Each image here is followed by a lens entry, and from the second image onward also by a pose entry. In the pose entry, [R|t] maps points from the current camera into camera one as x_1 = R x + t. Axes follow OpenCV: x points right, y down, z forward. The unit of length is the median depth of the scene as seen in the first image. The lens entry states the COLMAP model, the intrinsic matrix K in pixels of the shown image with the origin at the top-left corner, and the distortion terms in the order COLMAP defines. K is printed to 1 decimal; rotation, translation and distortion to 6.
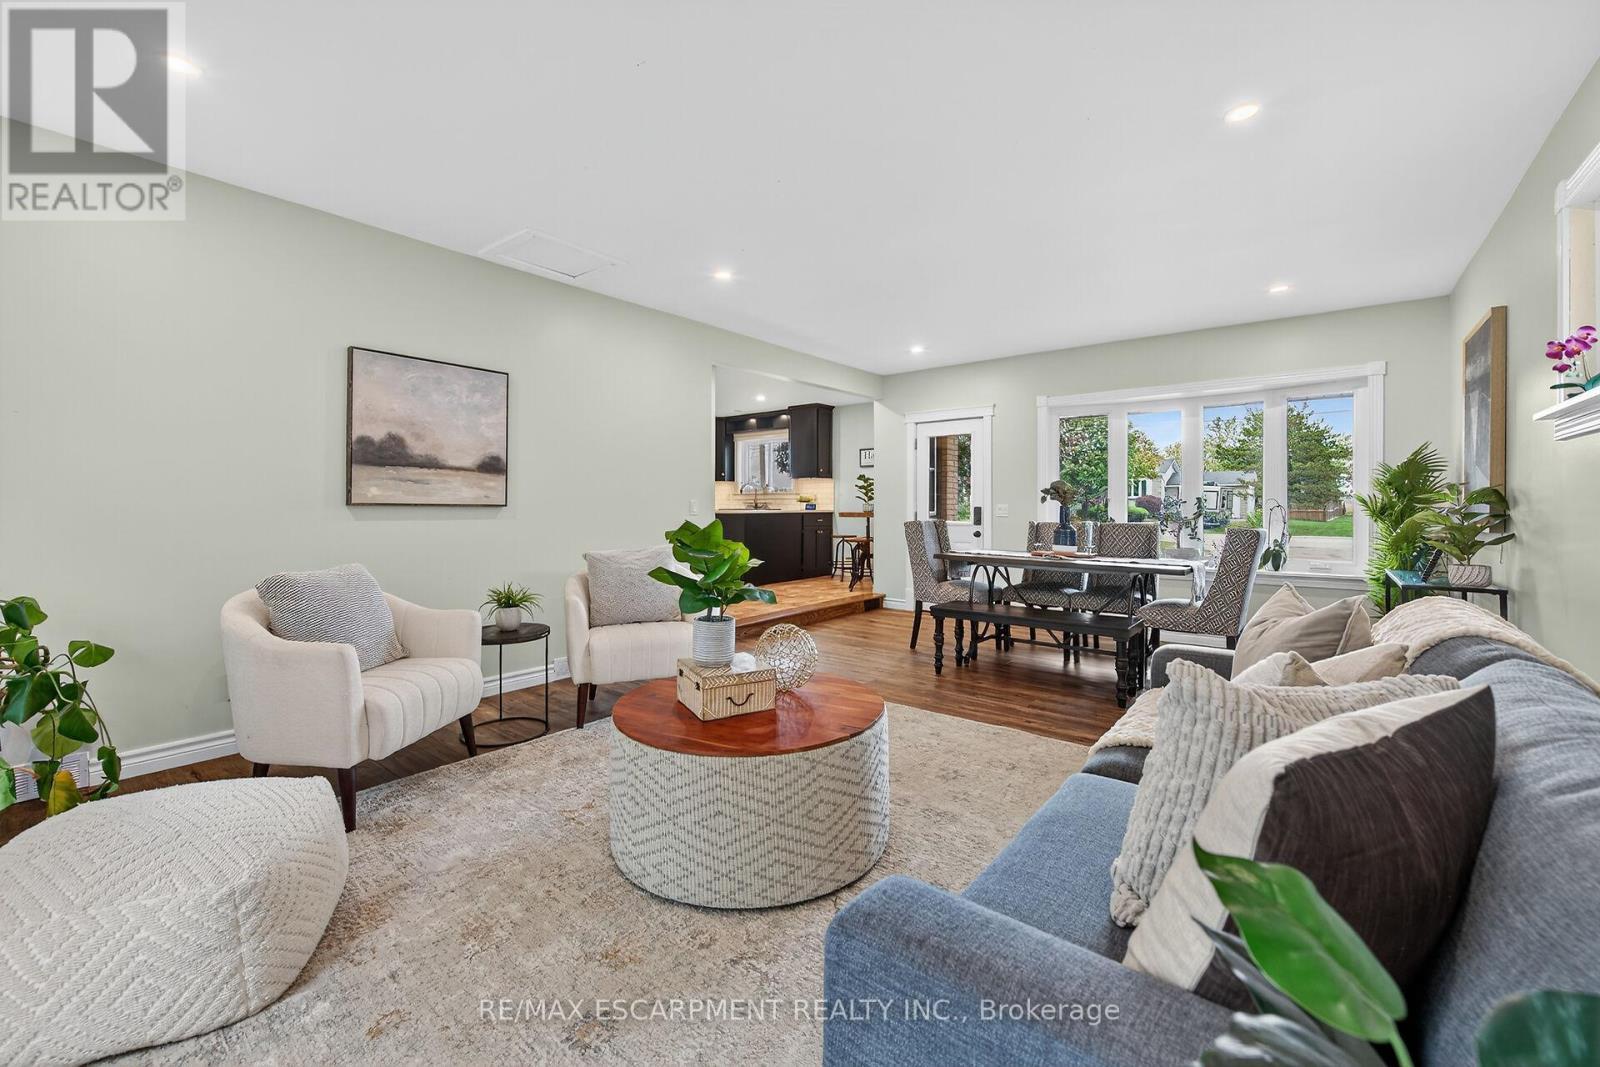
lens RADIAL K [[659.6, 0, 808.9], [0, 659.6, 504.9], [0, 0, 1]] dist [0.001776, -0.000051]
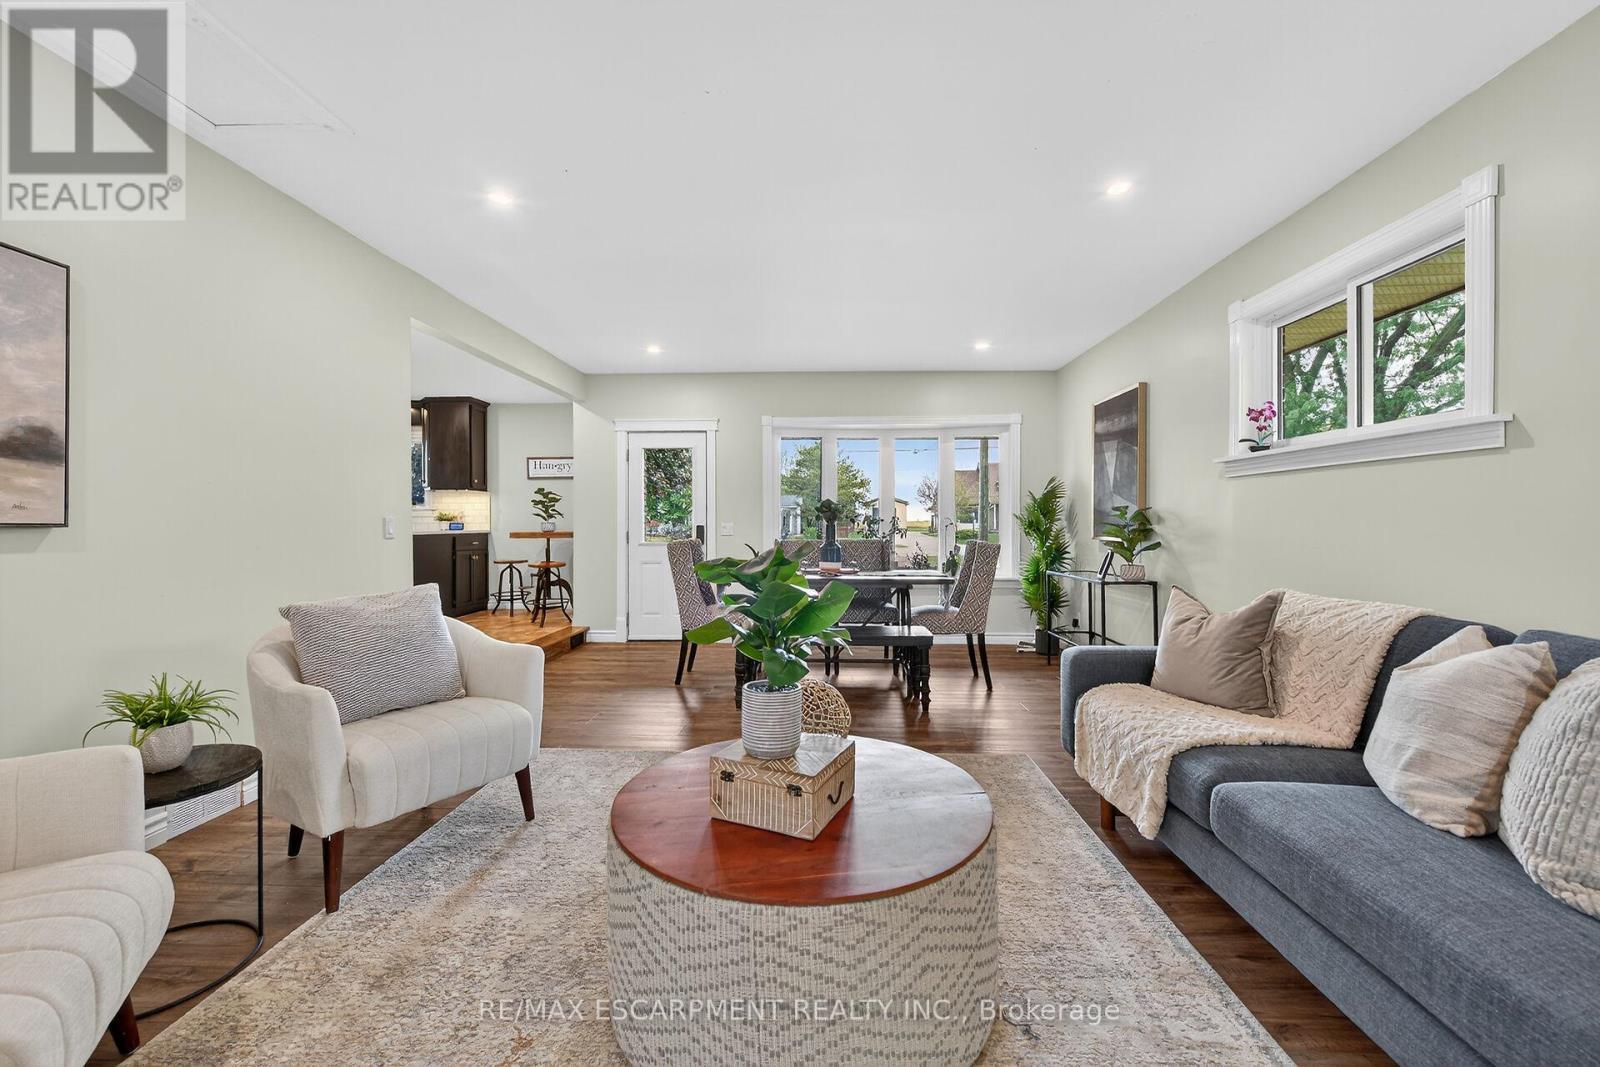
lens RADIAL K [[653.7, 0, 828.3], [0, 653.7, 525.5], [0, 0, 1]] dist [0.013861, -0.010439]
pose [[0.797069, -0.003967, 0.603875, -0.195035], [0.002442, 0.999991, 0.003345, 0.000730], [-0.603883, -0.001191, 0.797072, 0.159808]]
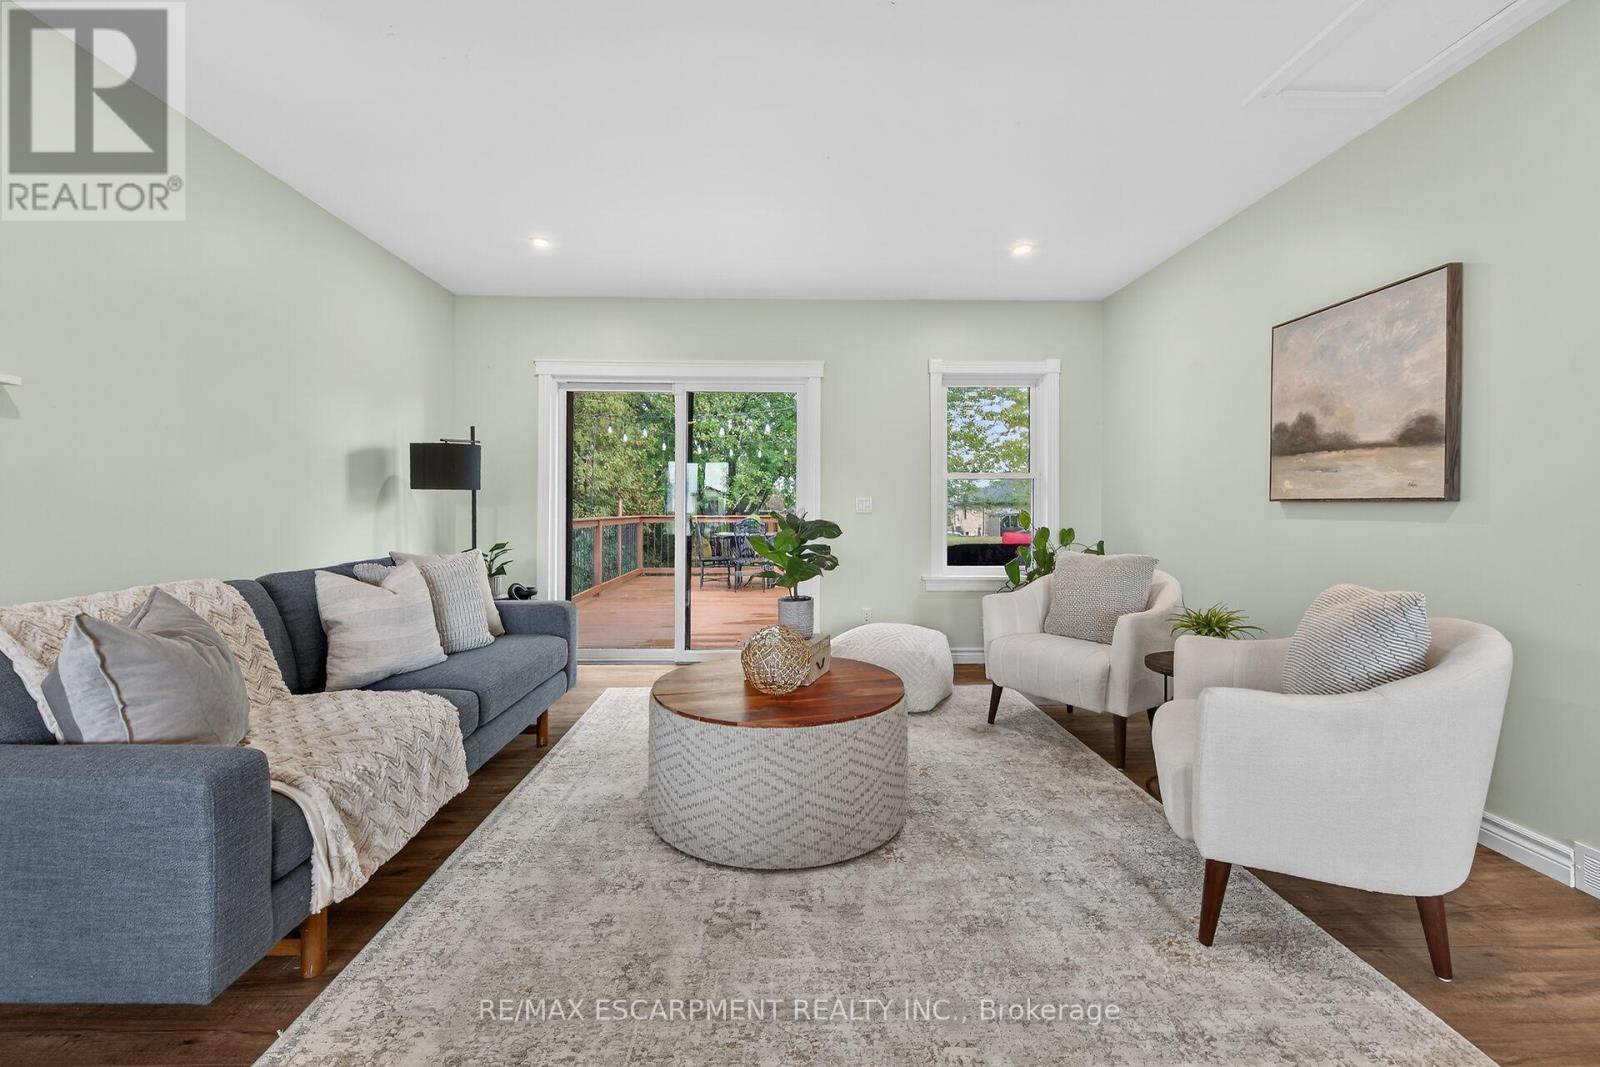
lens RADIAL K [[675.3, 0, 800.3], [0, 675.3, 495.9], [0, 0, 1]] dist [0.000149, -0.000656]
pose [[-0.779366, -0.009867, -0.626491, 0.224800], [0.004246, 0.999770, -0.021029, 0.005633], [0.626554, -0.019050, -0.779145, 0.733465]]
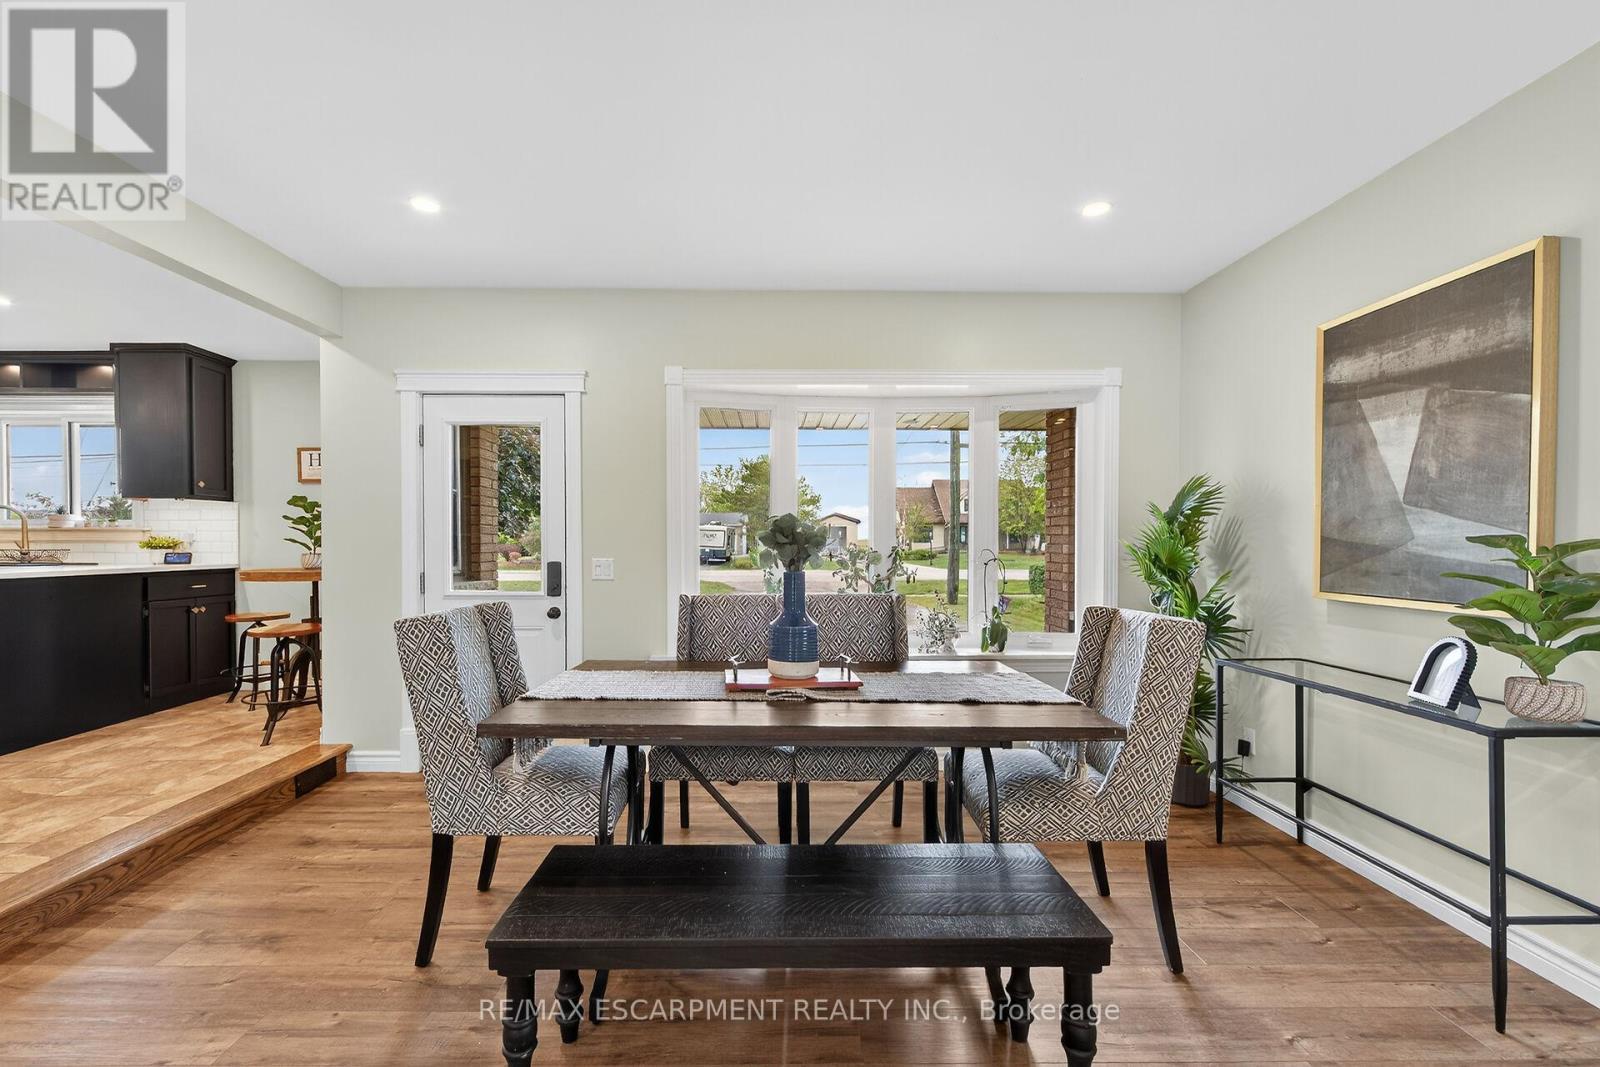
lens RADIAL K [[672.8, 0, 793.6], [0, 672.8, 552.2], [0, 0, 1]] dist [0.001552, -0.000439]
pose [[0.780432, -0.008887, 0.625177, 0.078404], [-0.000631, 0.999887, 0.015001, -0.015342], [-0.625240, -0.012102, 0.780338, 0.532781]]
